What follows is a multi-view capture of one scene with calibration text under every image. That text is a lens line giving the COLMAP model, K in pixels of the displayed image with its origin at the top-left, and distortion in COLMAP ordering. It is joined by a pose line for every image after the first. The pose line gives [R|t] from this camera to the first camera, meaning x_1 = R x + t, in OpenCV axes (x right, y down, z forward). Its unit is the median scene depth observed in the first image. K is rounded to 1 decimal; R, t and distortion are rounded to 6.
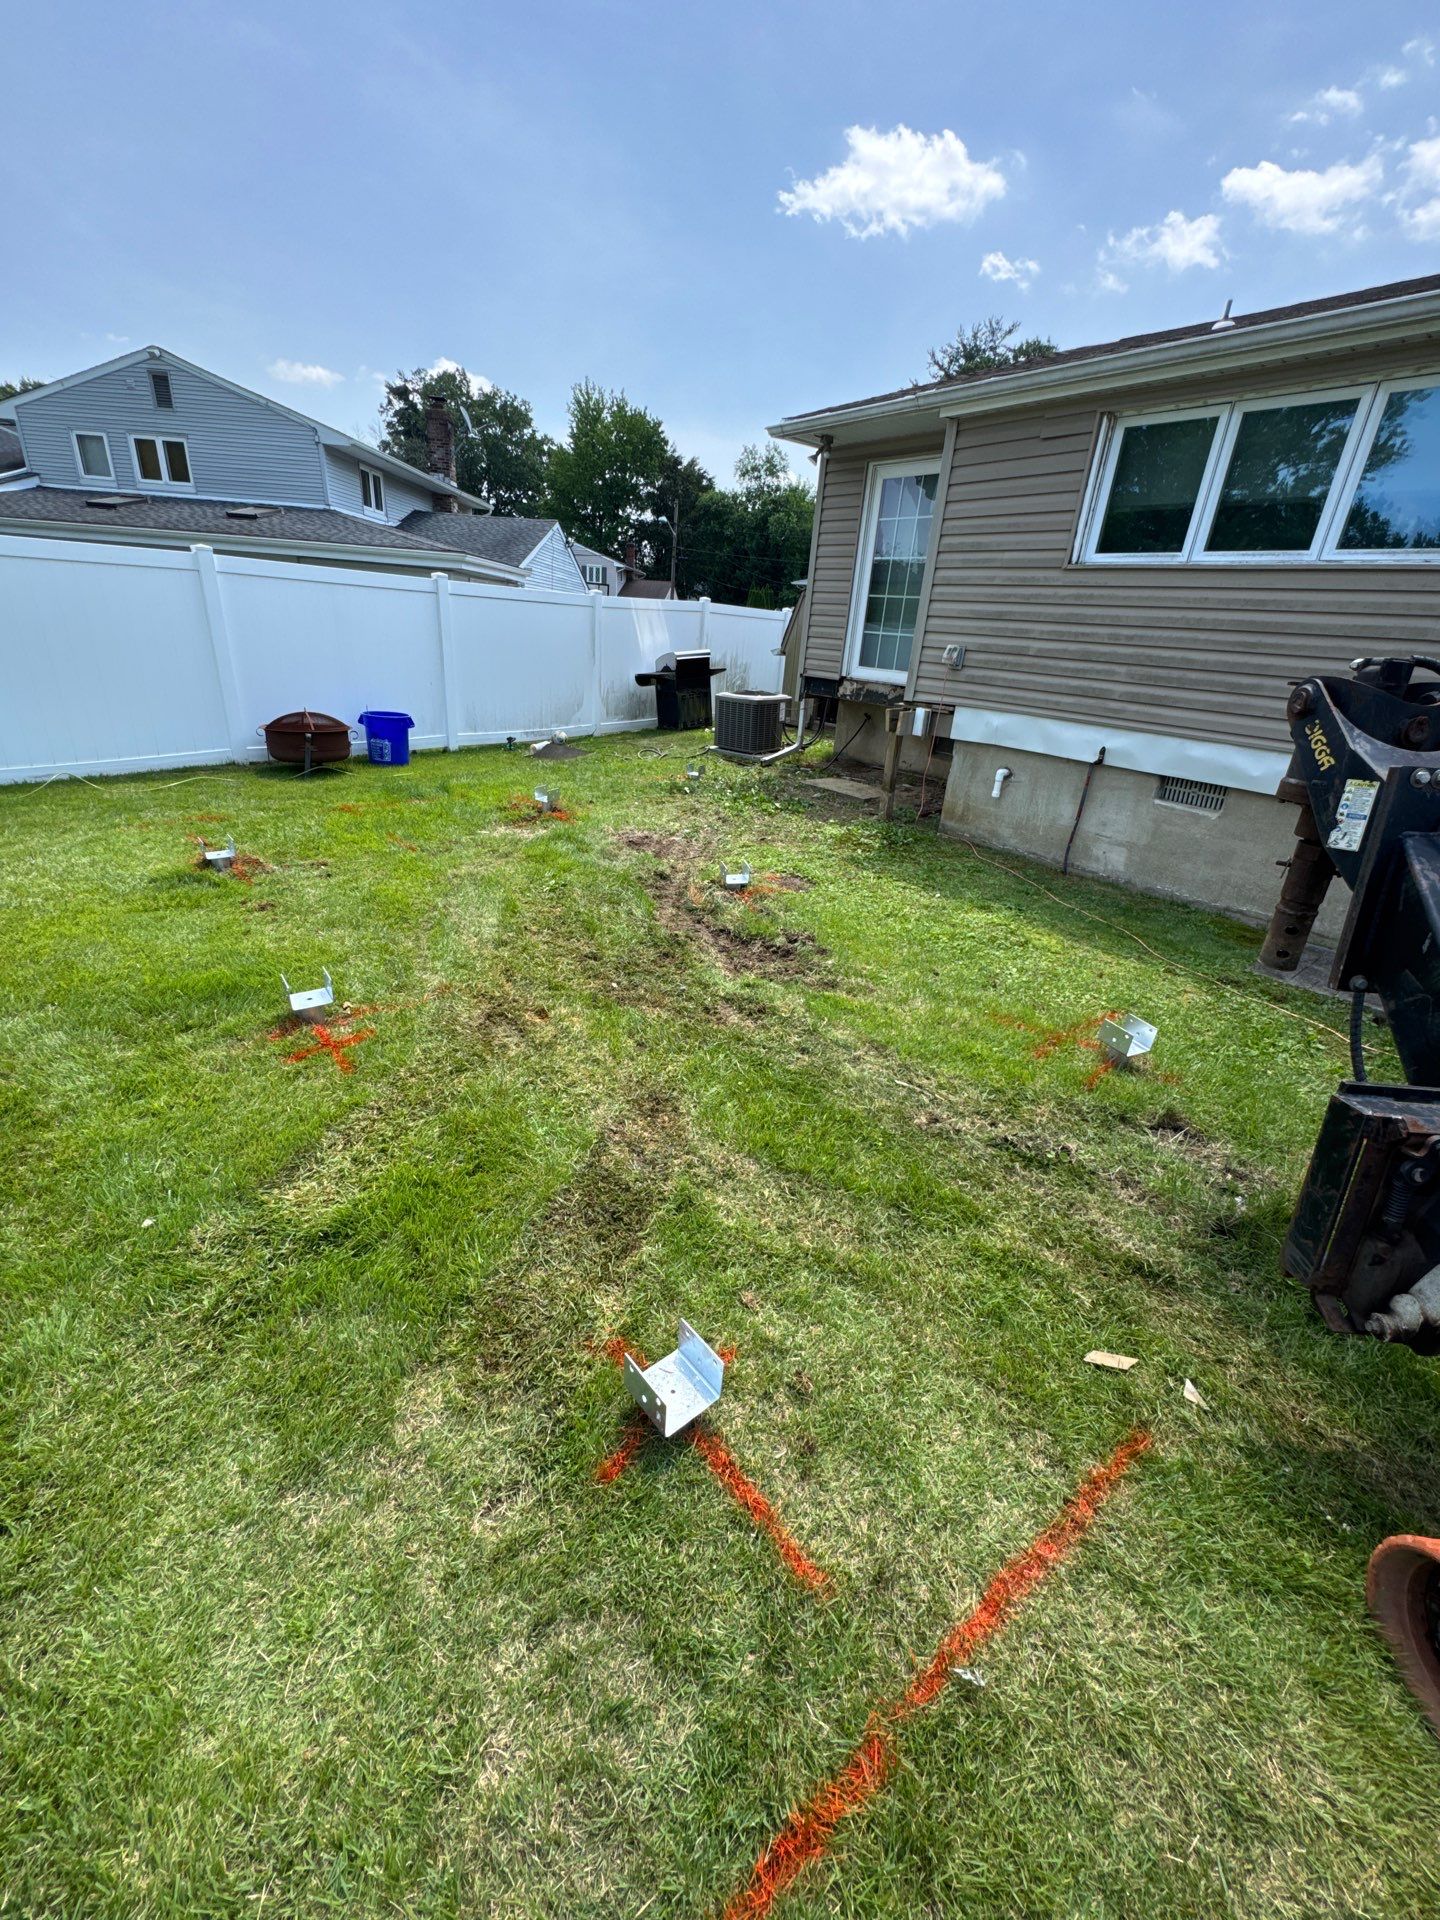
lens RADIAL K [[771.7, 0, 720.0], [0, 771.7, 947.5], [0, 0, 1]] dist [0.002800, -0.000057]
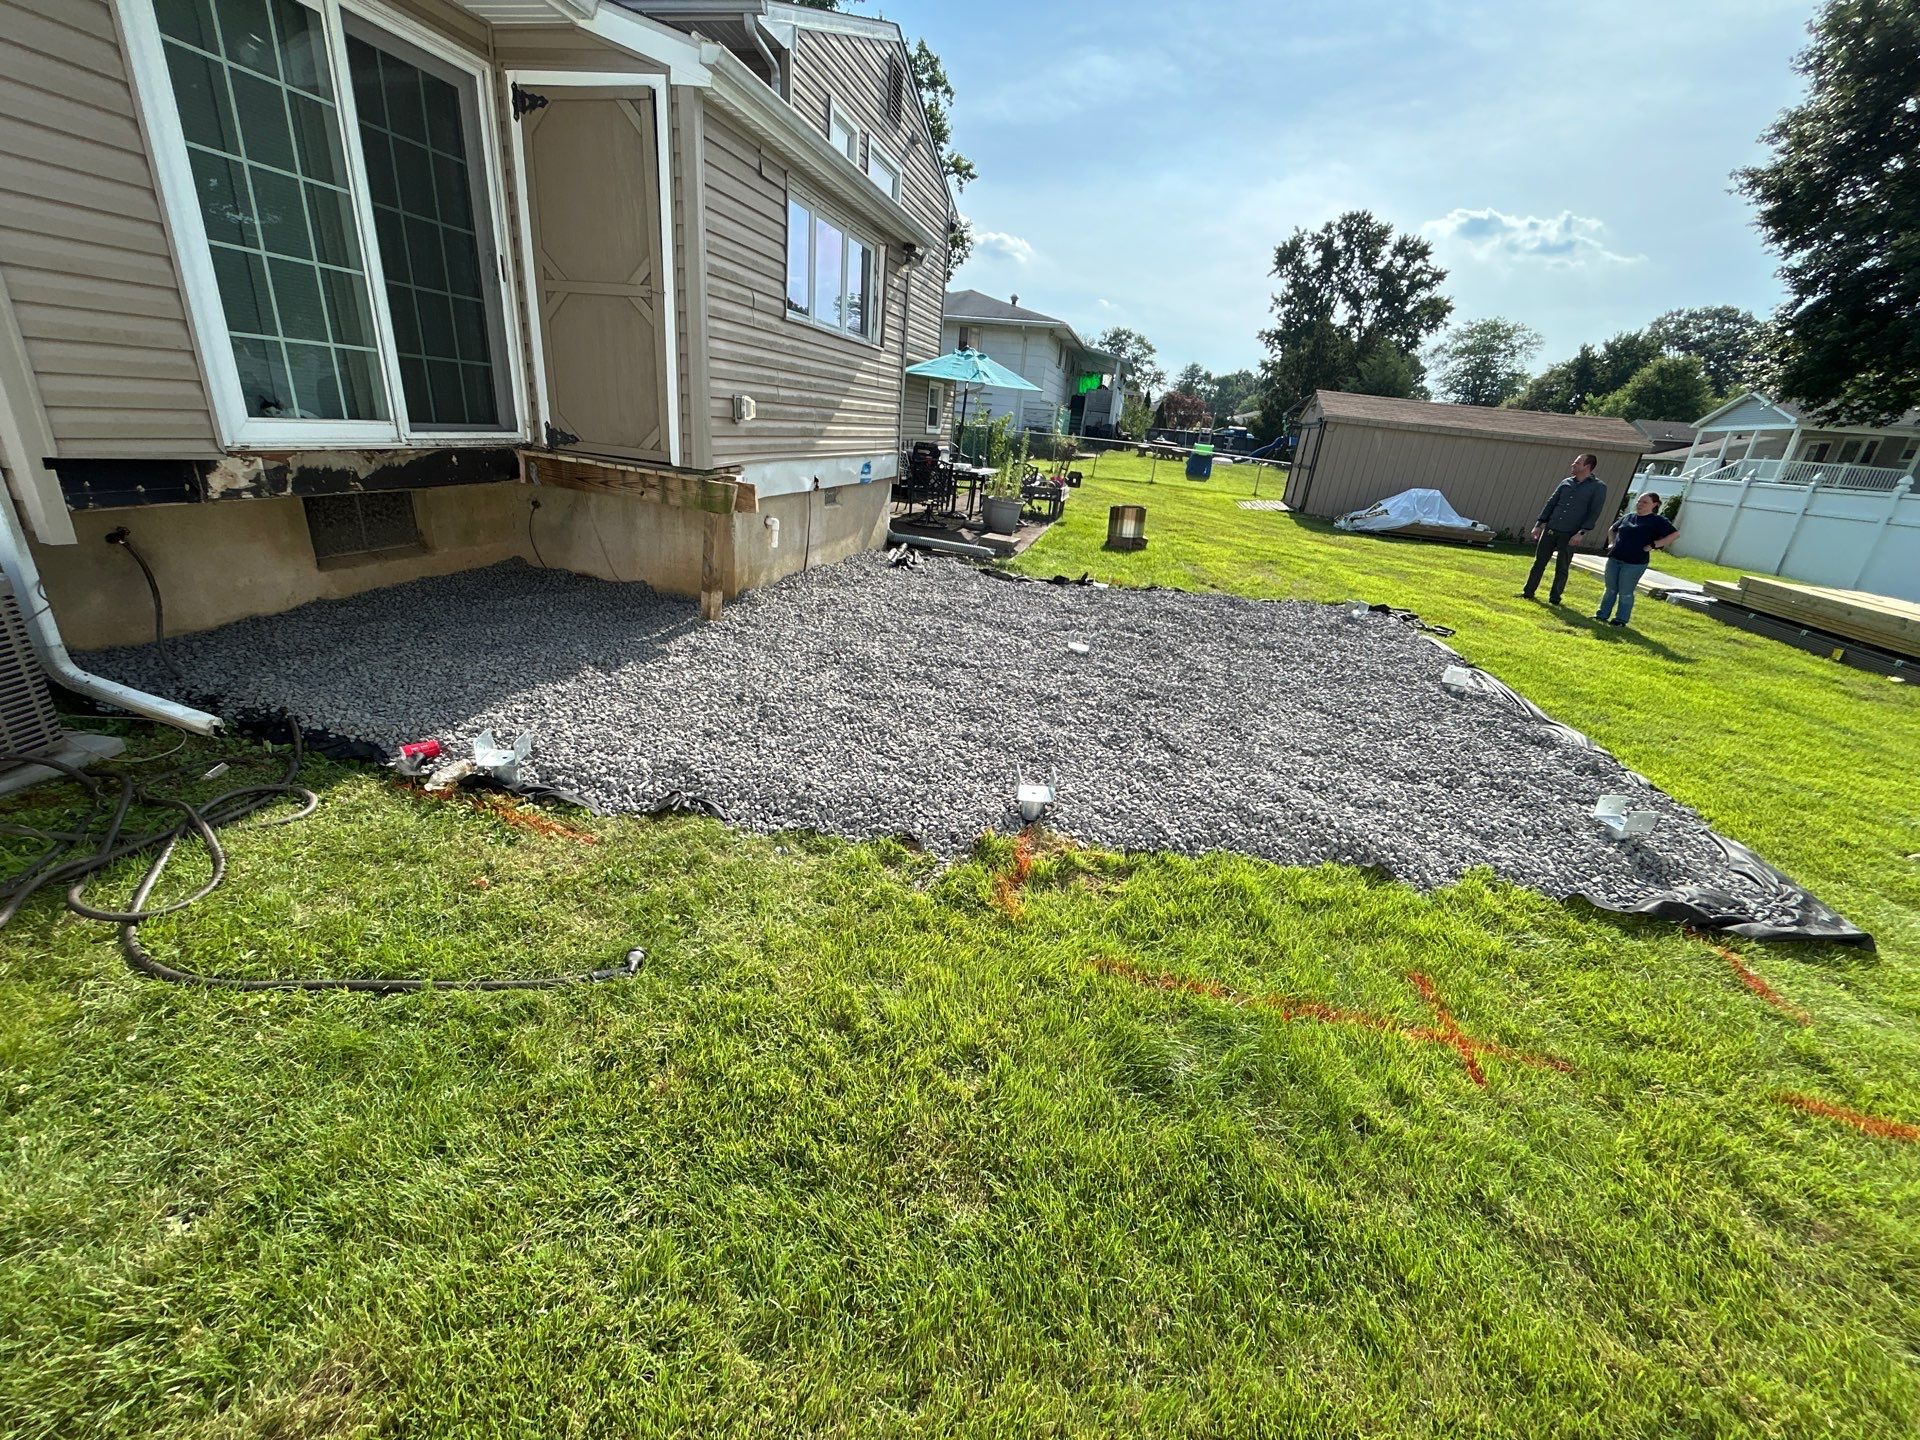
lens RADIAL K [[771.7, 0, 959.6], [0, 771.7, 722.3], [0, 0, 1]] dist [0.002800, -0.000057]
pose [[-0.594329, -0.402457, 0.696277, -0.048019], [0.193014, 0.769091, 0.609298, -0.048646], [-0.780716, 0.496515, -0.379413, 0.108875]]
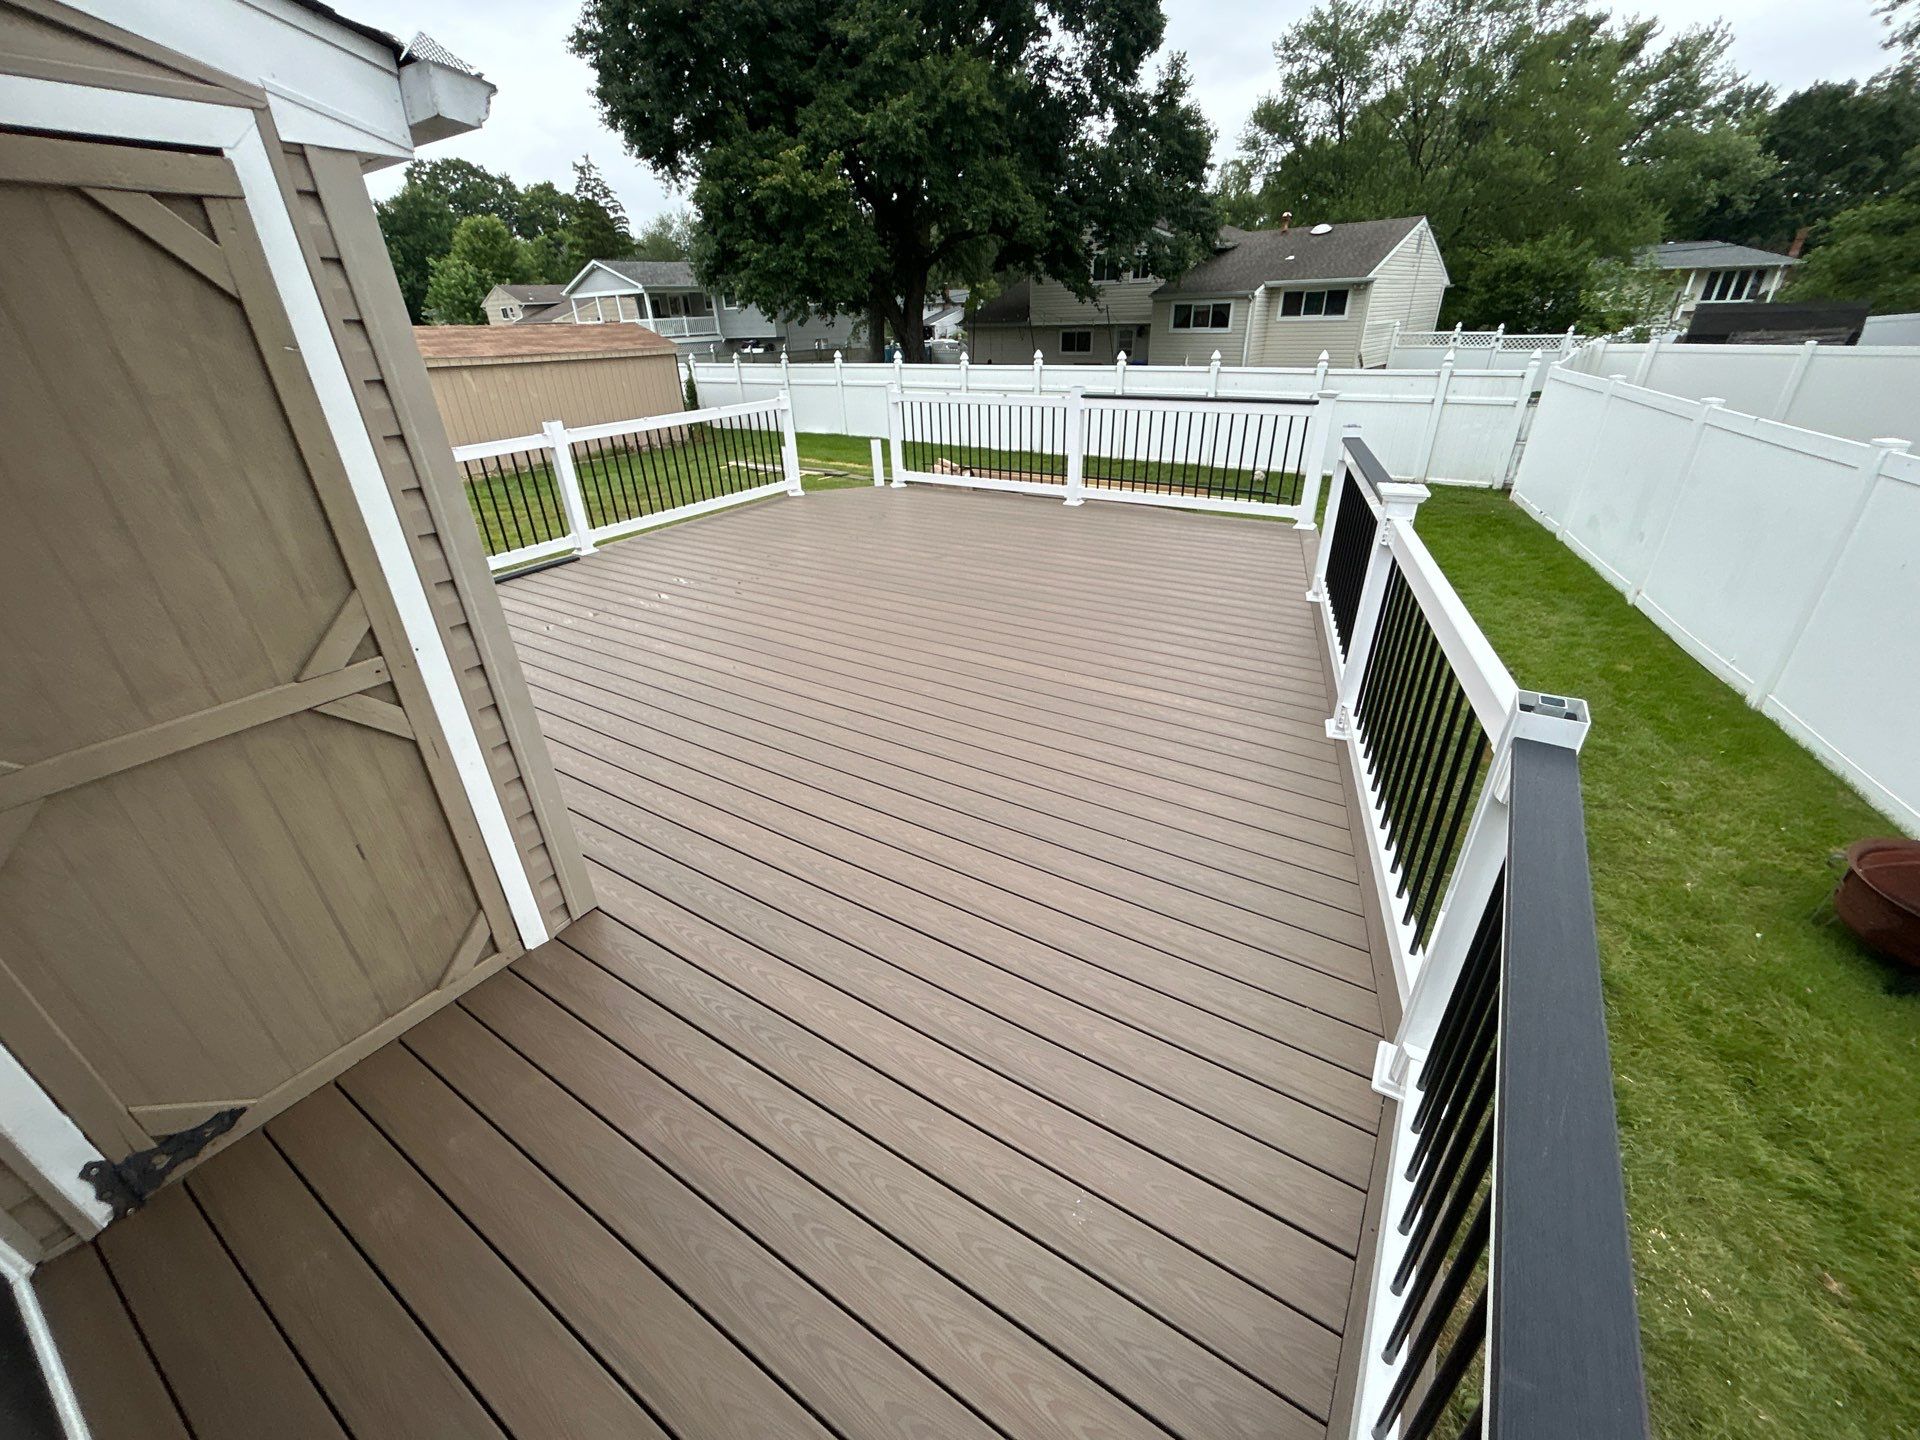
lens RADIAL K [[771.7, 0, 964.0], [0, 771.7, 718.7], [0, 0, 1]] dist [0.002800, -0.000057]
pose [[-0.951328, 0.106243, -0.289286, 0.015011], [-0.153207, 0.651436, 0.743074, -0.062273], [0.267398, 0.751228, -0.603452, 0.108337]]
